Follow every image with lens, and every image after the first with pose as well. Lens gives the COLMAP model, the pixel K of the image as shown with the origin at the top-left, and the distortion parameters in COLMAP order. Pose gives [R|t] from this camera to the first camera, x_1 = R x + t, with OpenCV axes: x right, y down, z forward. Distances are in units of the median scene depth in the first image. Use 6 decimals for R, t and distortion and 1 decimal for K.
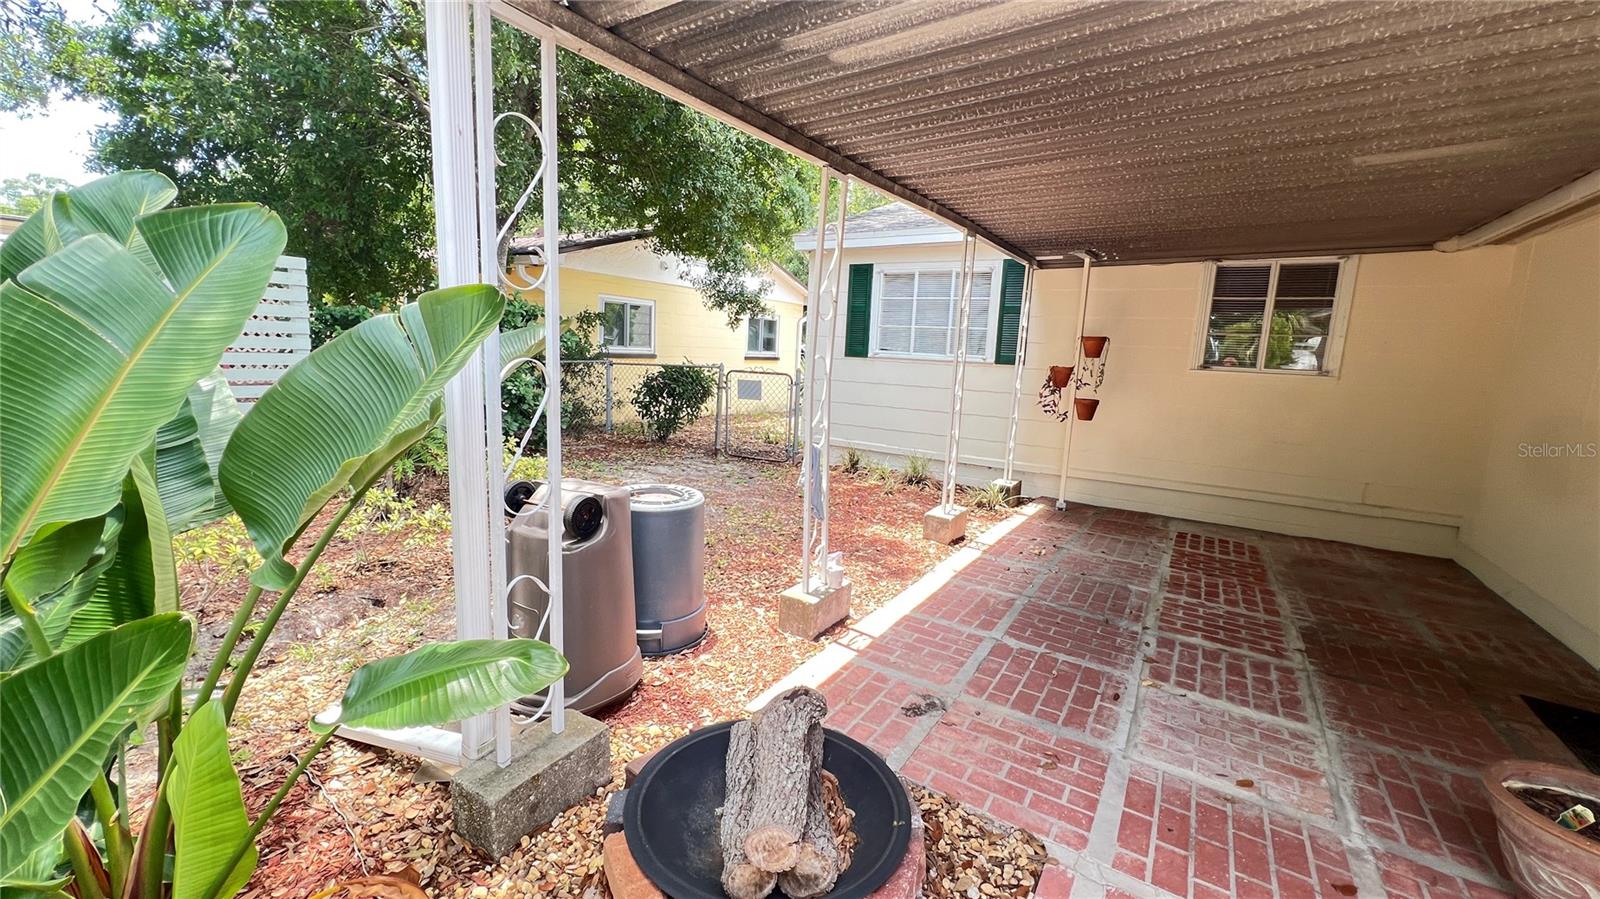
lens RADIAL K [[640.3, 0, 796.4], [0, 640.3, 444.1], [0, 0, 1]] dist [-0.001268, 0.000936]
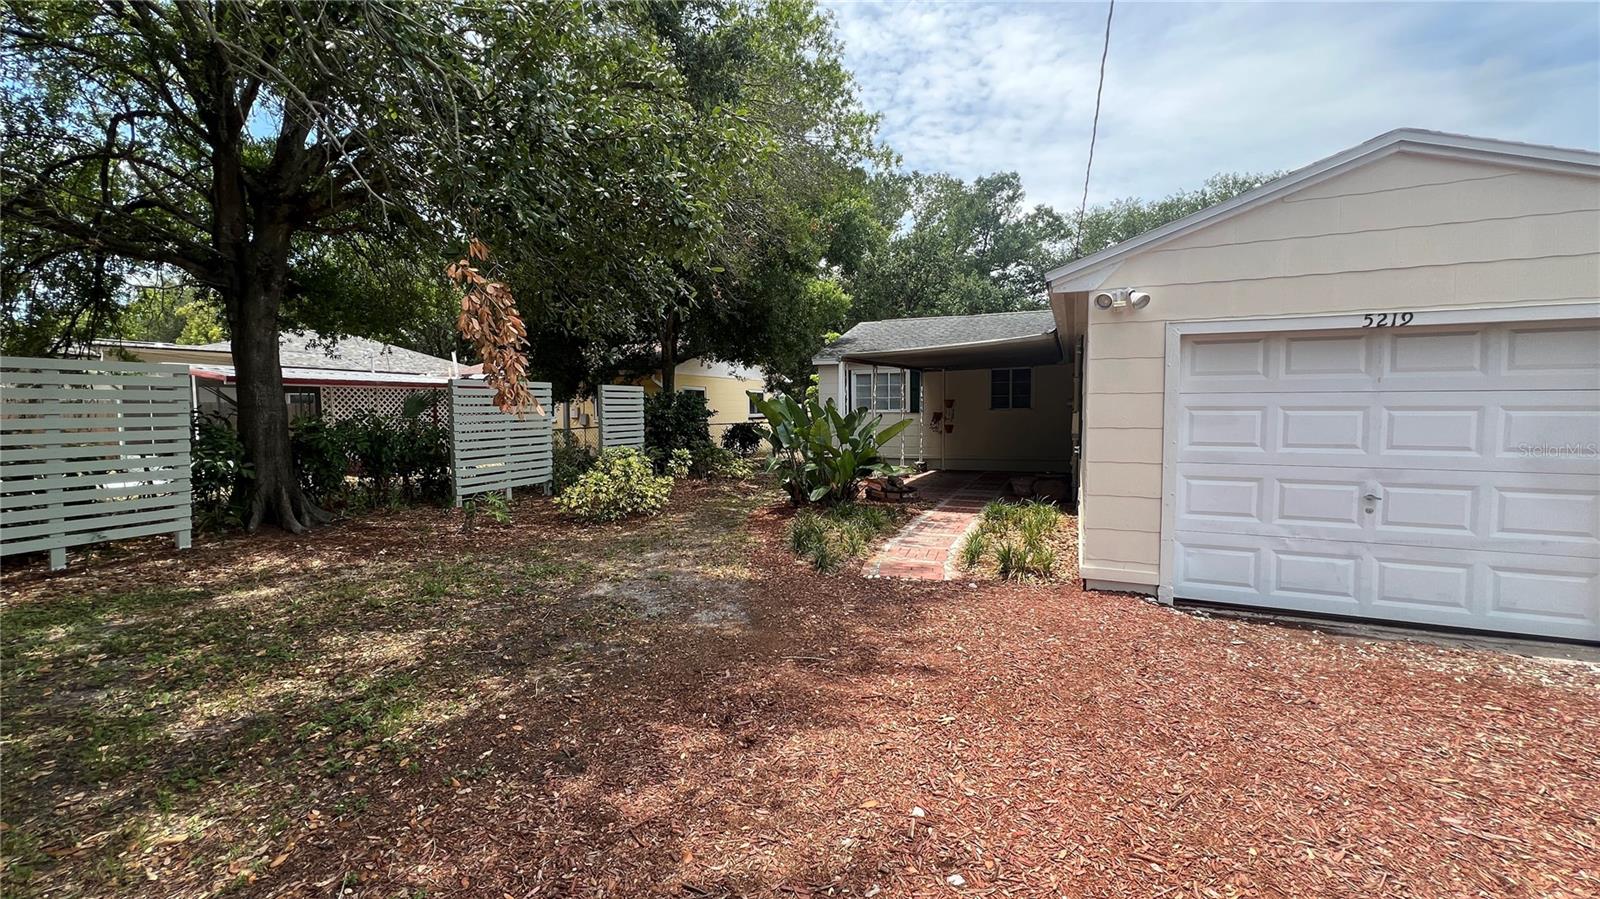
lens RADIAL K [[639.2, 0, 797.9], [0, 639.2, 448.6], [0, 0, 1]] dist [-0.000235, 0.000570]
pose [[0.984773, -0.065113, 0.161189, -0.448080], [0.078289, 0.993969, -0.076785, 0.141503], [-0.155217, 0.088236, 0.983932, -1.136166]]
